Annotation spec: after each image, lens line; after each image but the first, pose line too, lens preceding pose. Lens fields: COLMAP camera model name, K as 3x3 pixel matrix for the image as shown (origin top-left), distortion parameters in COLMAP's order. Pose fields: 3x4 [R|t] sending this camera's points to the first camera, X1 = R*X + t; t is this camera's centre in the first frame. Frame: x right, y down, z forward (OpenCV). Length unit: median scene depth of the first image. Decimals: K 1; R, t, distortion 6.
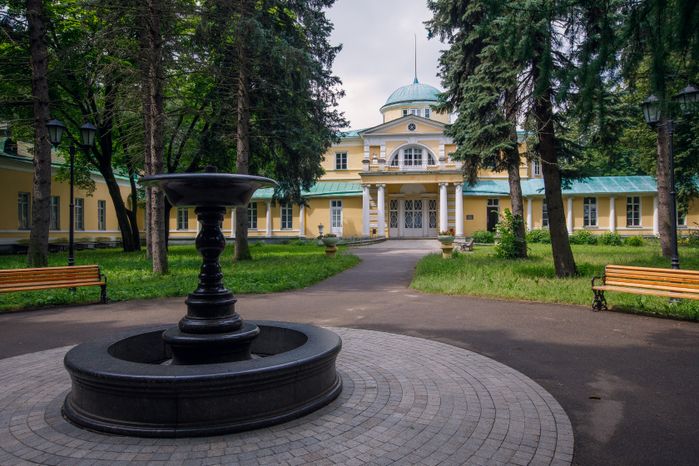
lens RADIAL K [[546.3, 0, 344.6], [0, 546.3, 233.1], [0, 0, 1]] dist [-0.008245, 0.007584]
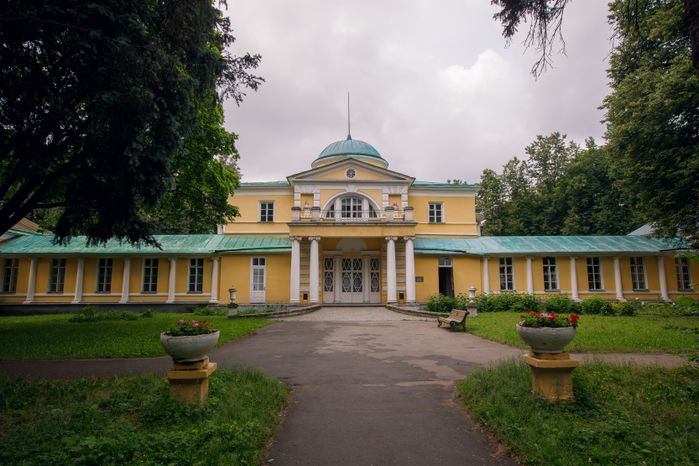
lens RADIAL K [[424.9, 0, 345.7], [0, 424.9, 232.3], [0, 0, 1]] dist [-0.038676, 0.003197]
pose [[0.986976, 0.024031, 0.159060, 0.011864], [-0.001167, 0.989823, -0.142300, -0.007727], [-0.160861, 0.140261, 0.976960, 0.378305]]
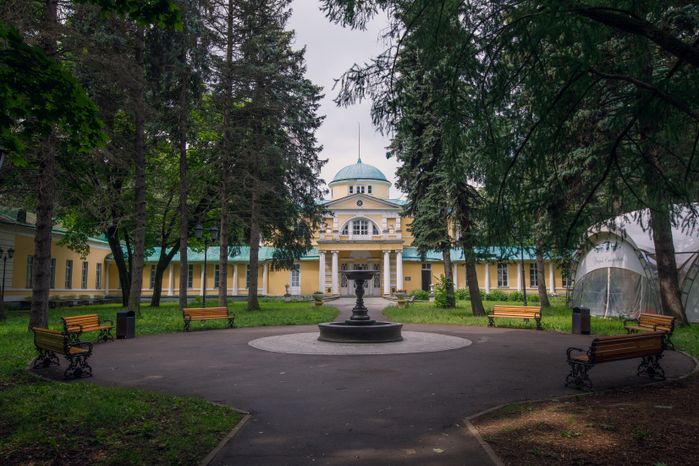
lens RADIAL K [[568.8, 0, 346.1], [0, 568.8, 234.7], [0, 0, 1]] dist [-0.005025, -0.001157]
pose [[0.990341, 0.015556, 0.137780, -0.081232], [-0.001428, 0.994778, -0.102052, 0.002770], [-0.138648, 0.100870, 0.985191, -0.230721]]
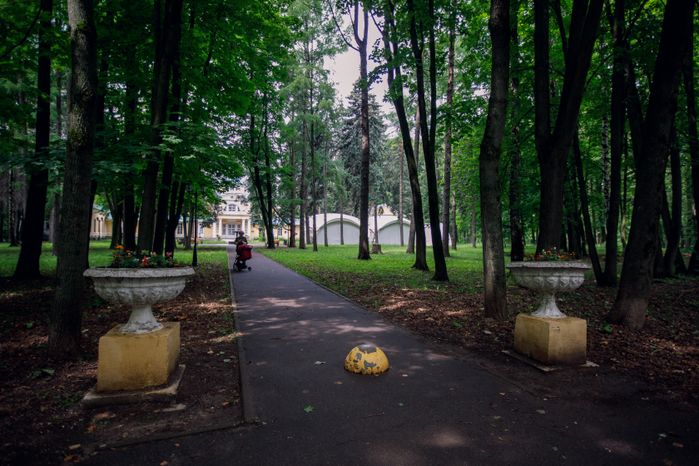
lens RADIAL K [[426.6, 0, 348.4], [0, 426.6, 231.5], [0, 0, 1]] dist [-0.001066, 0.000040]
pose [[0.900354, 0.027623, 0.434280, -0.282605], [-0.017716, 0.999483, -0.026845, 0.021596], [-0.434797, 0.016476, 0.900378, -1.200248]]
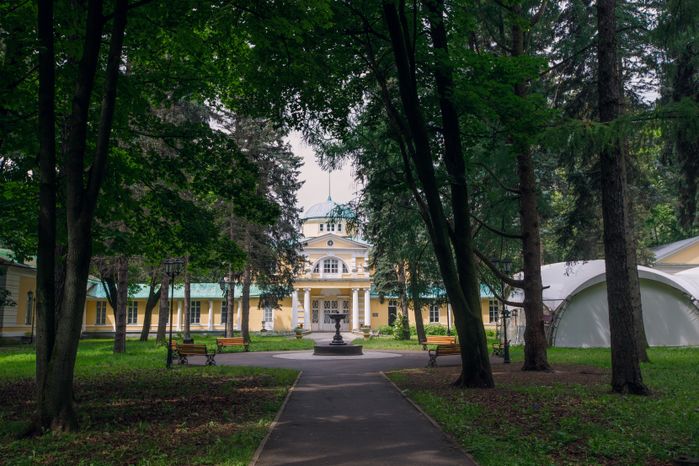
lens RADIAL K [[683.0, 0, 350.6], [0, 683.0, 234.3], [0, 0, 1]] dist [0.005065, 0.000000]
pose [[0.979769, 0.028261, 0.198126, -0.152448], [-0.000620, 0.990403, -0.138206, 0.005336], [-0.200130, 0.135287, 0.970384, -0.577760]]
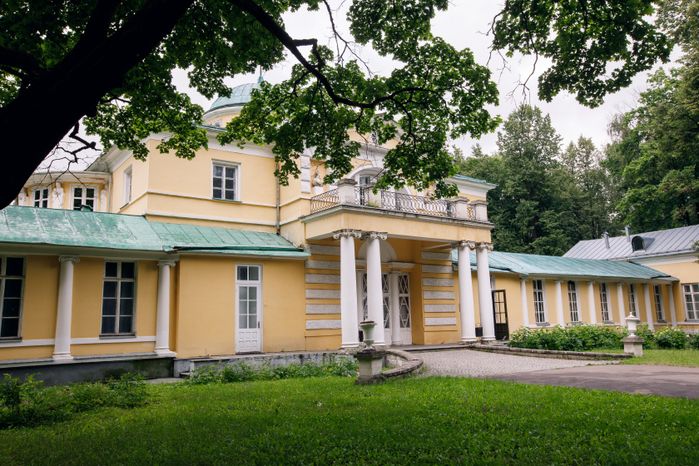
lens RADIAL K [[579.2, 0, 352.0], [0, 579.2, 230.7], [0, 0, 1]] dist [-0.003383, 0.005867]
pose [[0.714257, 0.102564, 0.692328, -0.291418], [0.024526, 0.984929, -0.171214, -0.007497], [-0.699454, 0.139271, 0.700977, 0.661349]]
